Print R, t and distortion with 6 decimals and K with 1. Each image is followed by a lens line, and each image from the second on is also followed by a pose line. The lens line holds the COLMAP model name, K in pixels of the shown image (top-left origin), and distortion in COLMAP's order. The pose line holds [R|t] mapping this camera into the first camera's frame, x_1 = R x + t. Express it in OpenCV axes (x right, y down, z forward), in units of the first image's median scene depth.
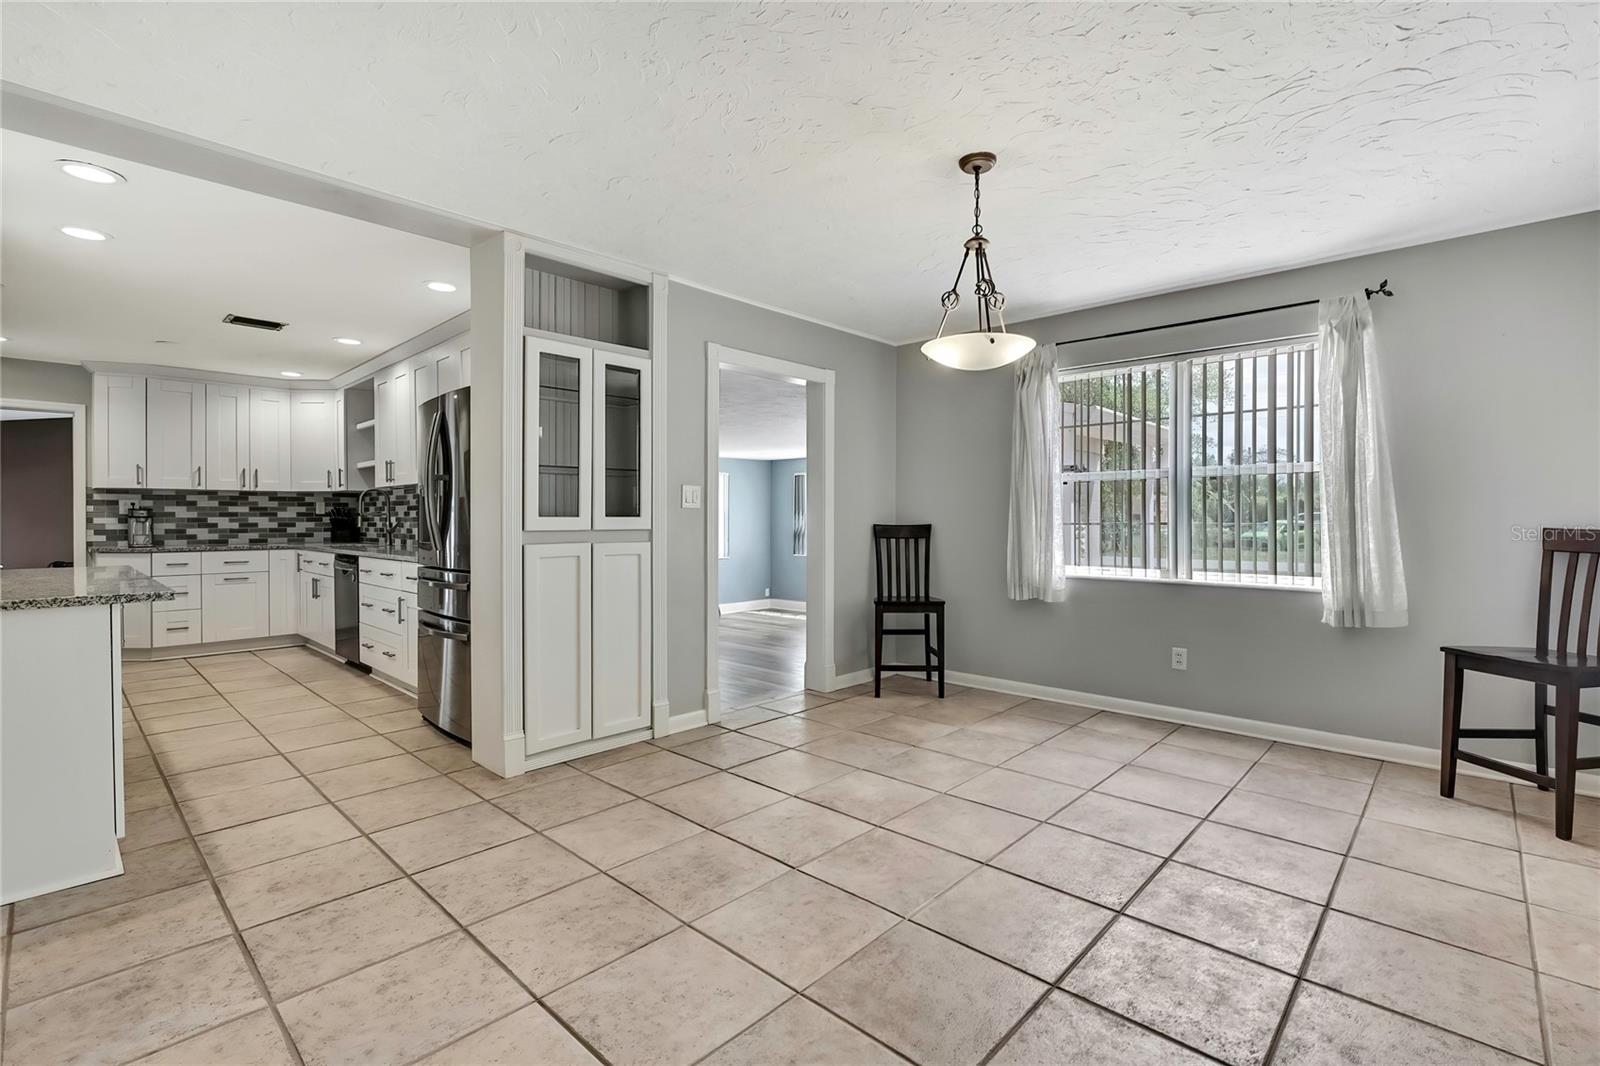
lens RADIAL K [[713.1, 0, 803.0], [0, 713.1, 521.5], [0, 0, 1]] dist [-0.002339, -0.000086]
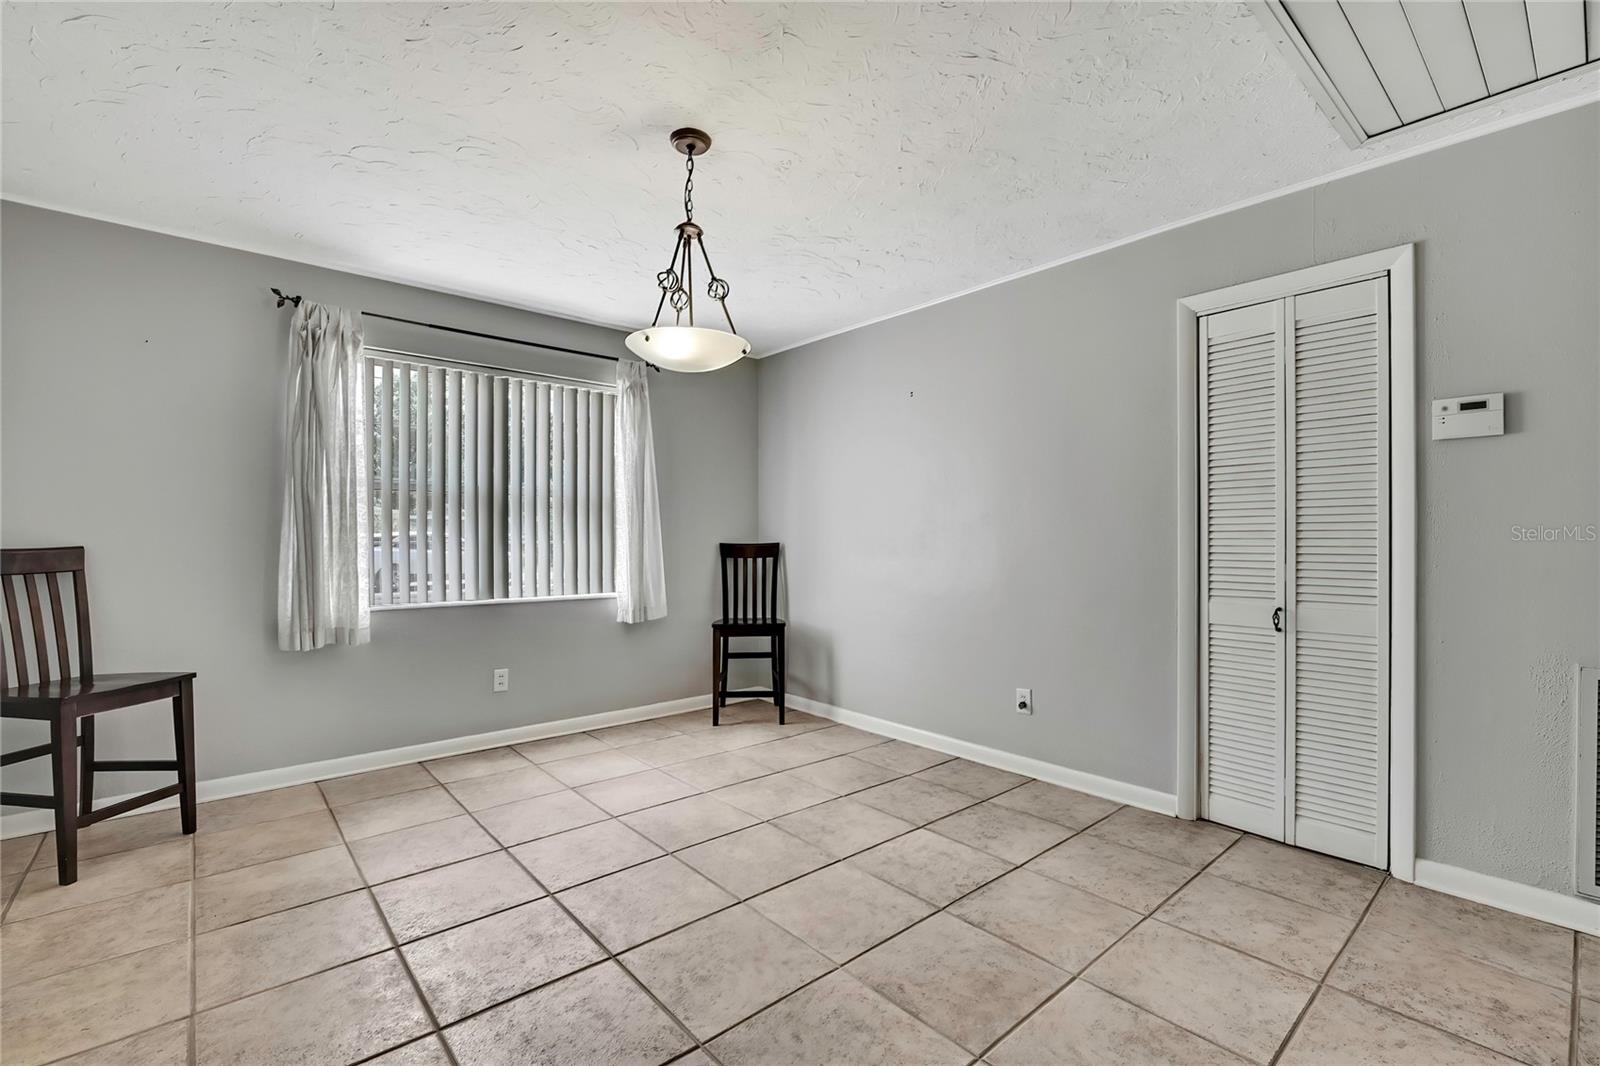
lens RADIAL K [[713.8, 0, 801.4], [0, 713.8, 527.5], [0, 0, 1]] dist [-0.007545, 0.000391]
pose [[0.107342, 0.016227, 0.994090, -0.506229], [0.004596, 0.999848, -0.016817, 0.002208], [-0.994212, 0.006374, 0.107251, 0.608660]]
